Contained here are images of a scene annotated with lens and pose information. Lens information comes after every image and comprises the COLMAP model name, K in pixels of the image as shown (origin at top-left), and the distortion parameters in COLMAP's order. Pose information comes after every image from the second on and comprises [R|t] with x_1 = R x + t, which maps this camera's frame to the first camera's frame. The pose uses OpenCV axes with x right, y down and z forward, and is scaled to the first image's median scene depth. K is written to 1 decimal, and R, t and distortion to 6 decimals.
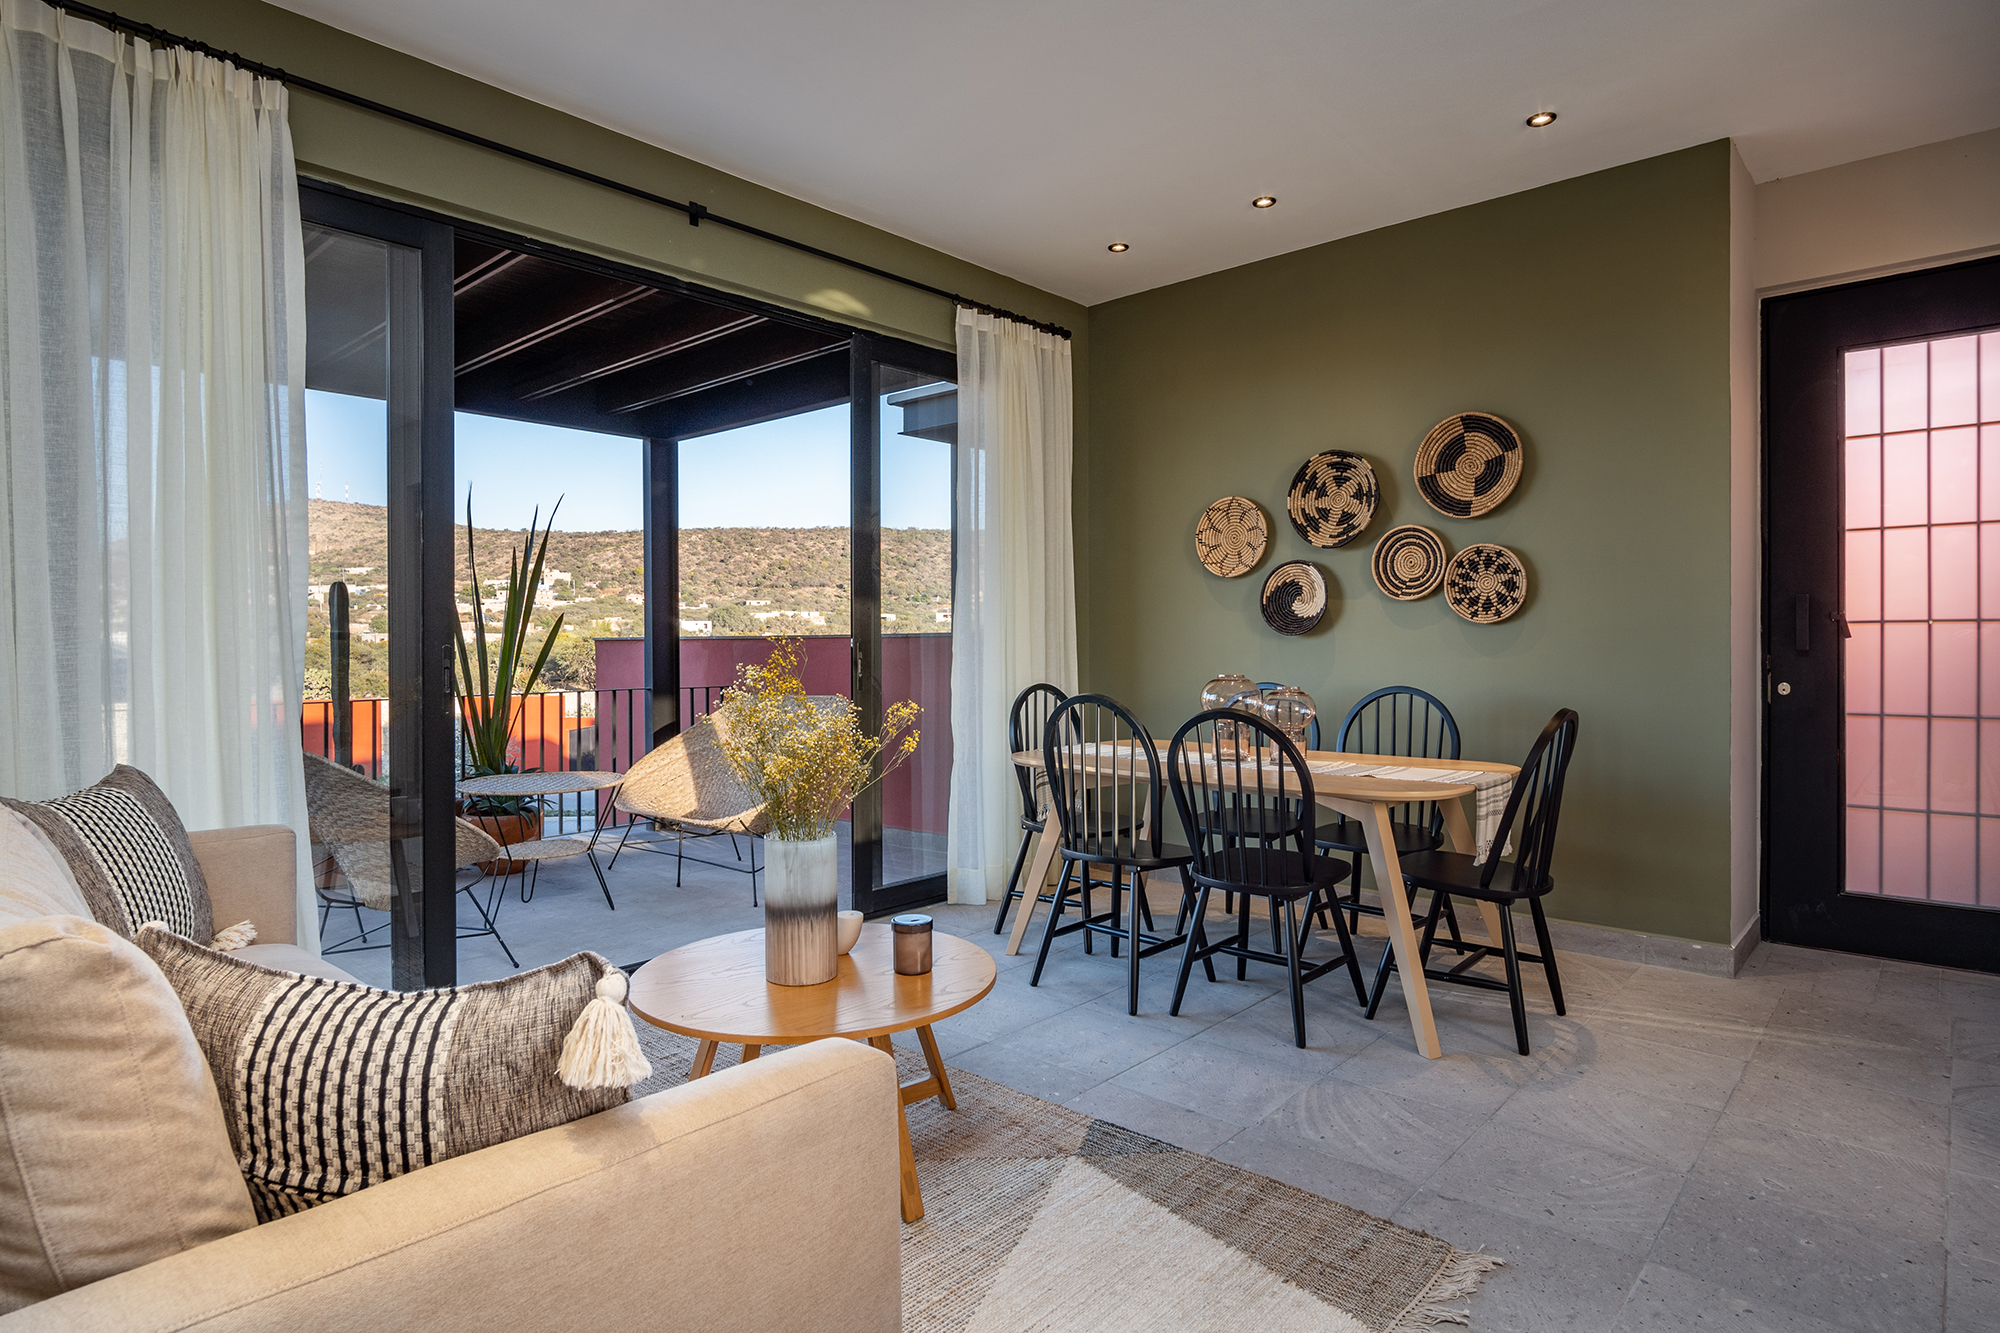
lens RADIAL K [[1087.2, 0, 1007.6], [0, 1087.2, 660.2], [0, 0, 1]] dist [-0.007663, 0.000128]
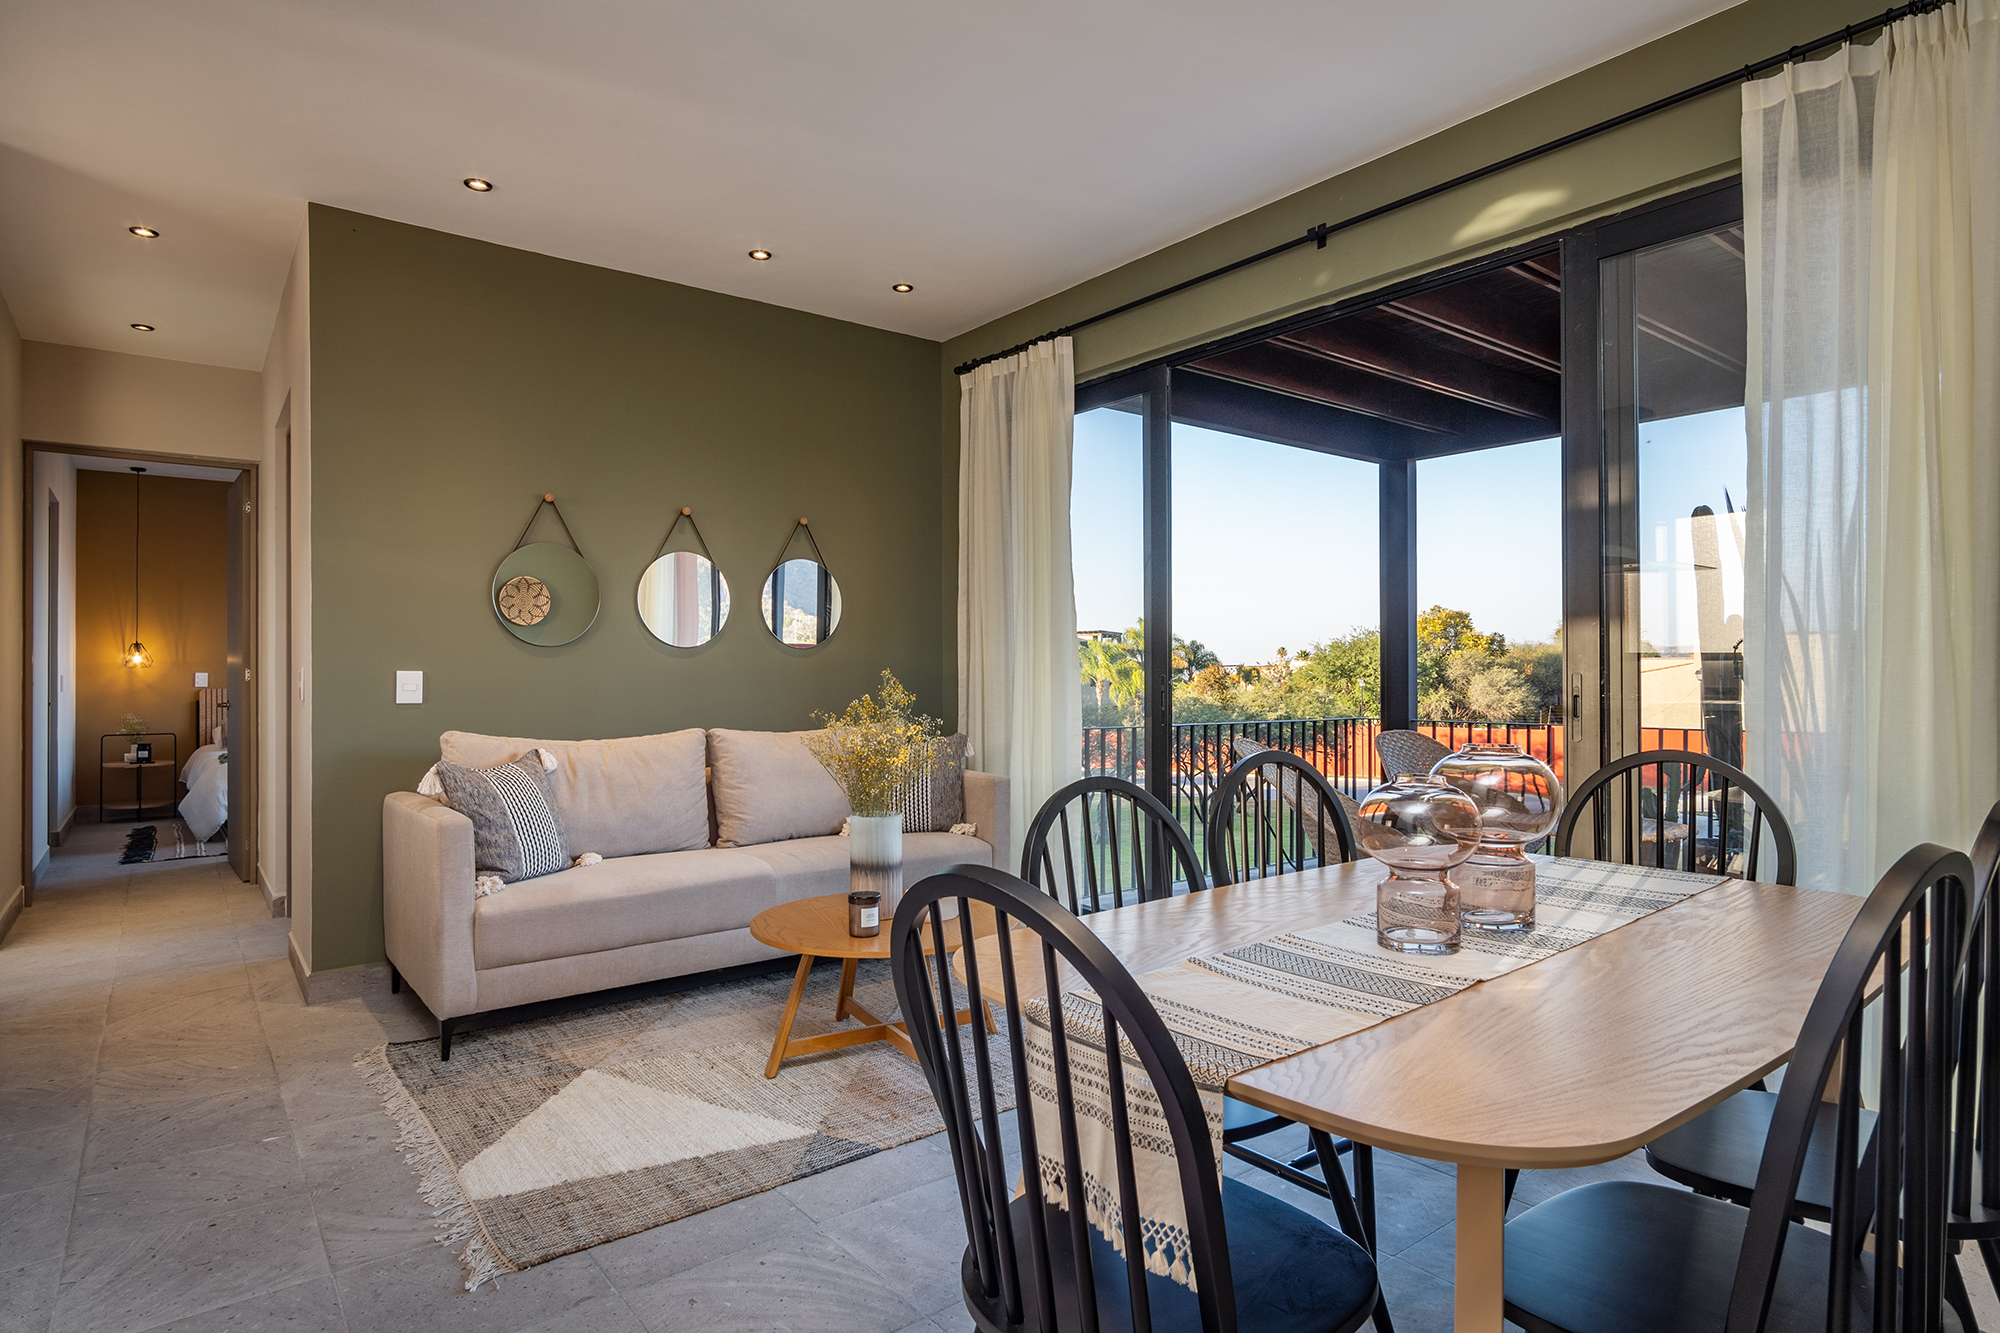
lens RADIAL K [[1071.4, 0, 989.8], [0, 1071.4, 675.0], [0, 0, 1]] dist [-0.044393, -0.000042]
pose [[-0.189566, -0.002688, -0.981864, 0.750405], [-0.014695, 0.999892, 0.000099, -0.008505], [0.981758, 0.014447, -0.189585, 0.942052]]
